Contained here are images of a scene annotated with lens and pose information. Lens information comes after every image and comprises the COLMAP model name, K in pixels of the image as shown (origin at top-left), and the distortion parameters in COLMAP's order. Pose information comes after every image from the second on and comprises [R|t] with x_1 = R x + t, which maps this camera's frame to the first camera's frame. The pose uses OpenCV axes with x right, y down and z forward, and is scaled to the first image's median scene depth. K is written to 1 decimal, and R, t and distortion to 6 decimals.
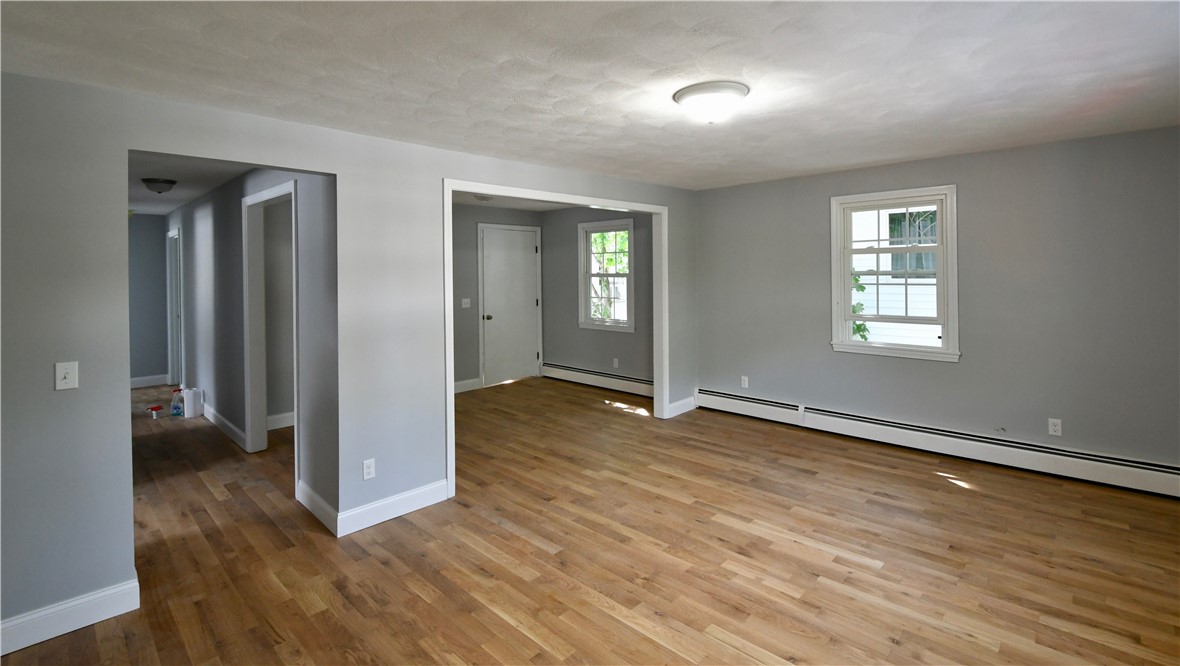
lens RADIAL K [[530.9, 0, 579.6], [0, 530.9, 273.5], [0, 0, 1]] dist [-0.002728, -0.000827]
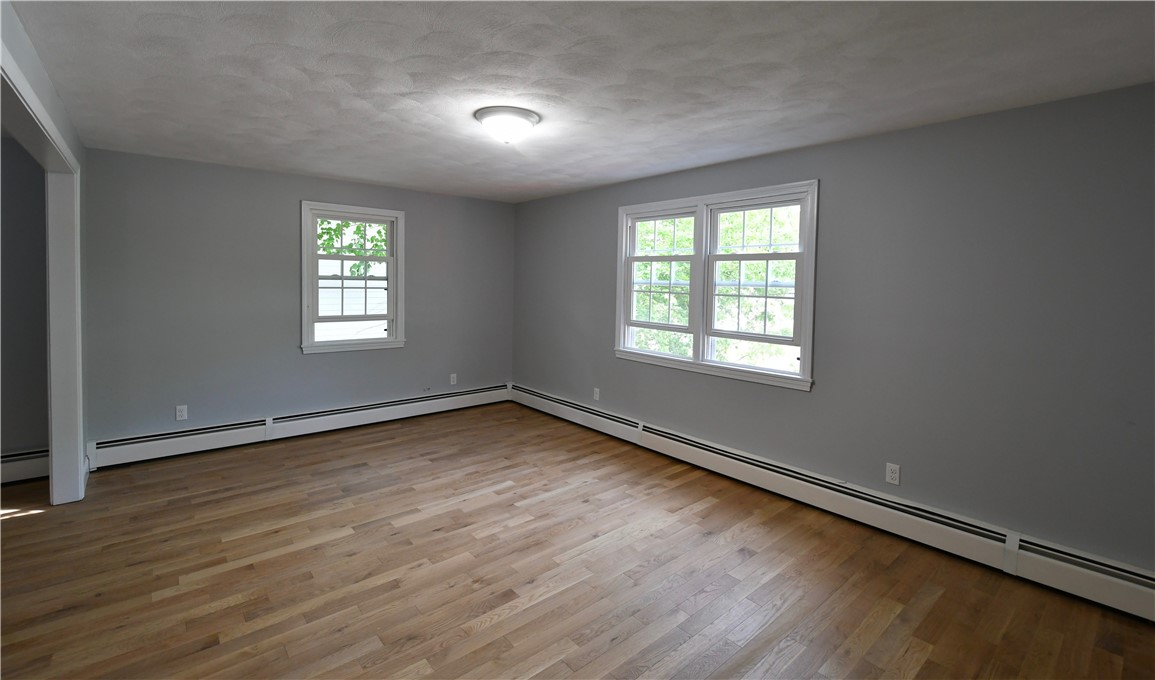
lens RADIAL K [[508.9, 0, 577.3], [0, 508.9, 297.7], [0, 0, 1]] dist [-0.000644, -0.000473]
pose [[0.084222, -0.019452, 0.996257, -0.667568], [-0.015035, 0.999671, 0.020789, 0.016559], [-0.996334, -0.016730, 0.083902, 0.613981]]
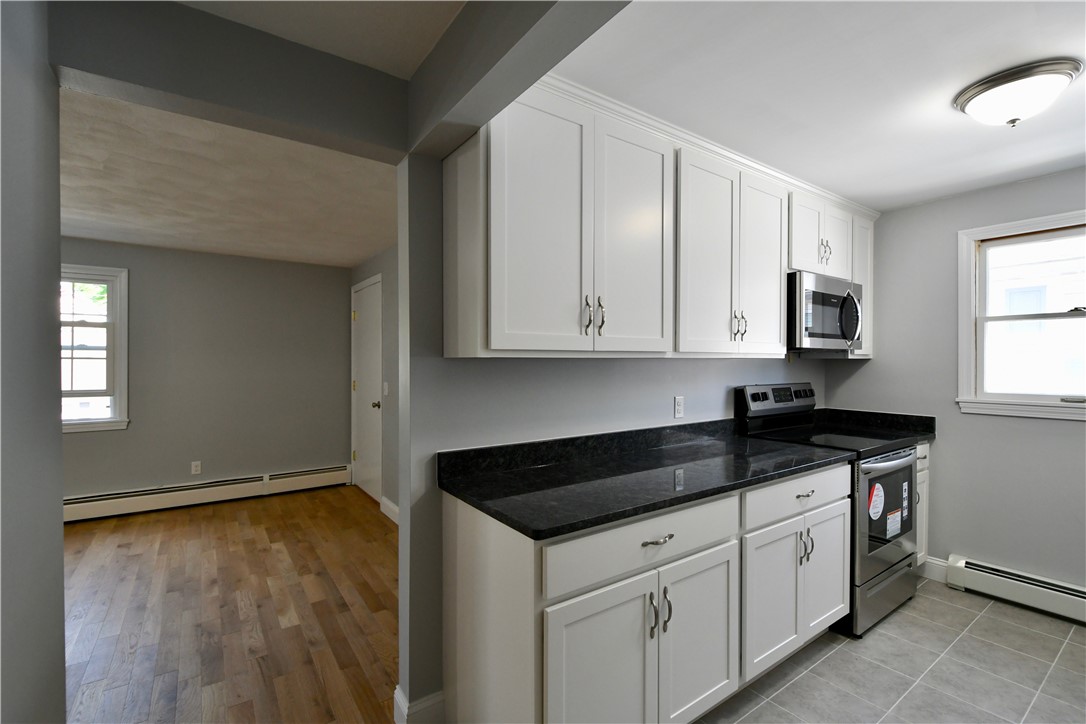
lens RADIAL K [[479.8, 0, 543.0], [0, 479.8, 362.0], [0, 0, 1]] dist [-0.003926, -0.000379]
pose [[-0.984504, 0.010535, 0.175047, -0.933301], [0.011039, 0.999937, 0.001908, 0.053524], [-0.175015, 0.003811, -0.984558, 1.314373]]
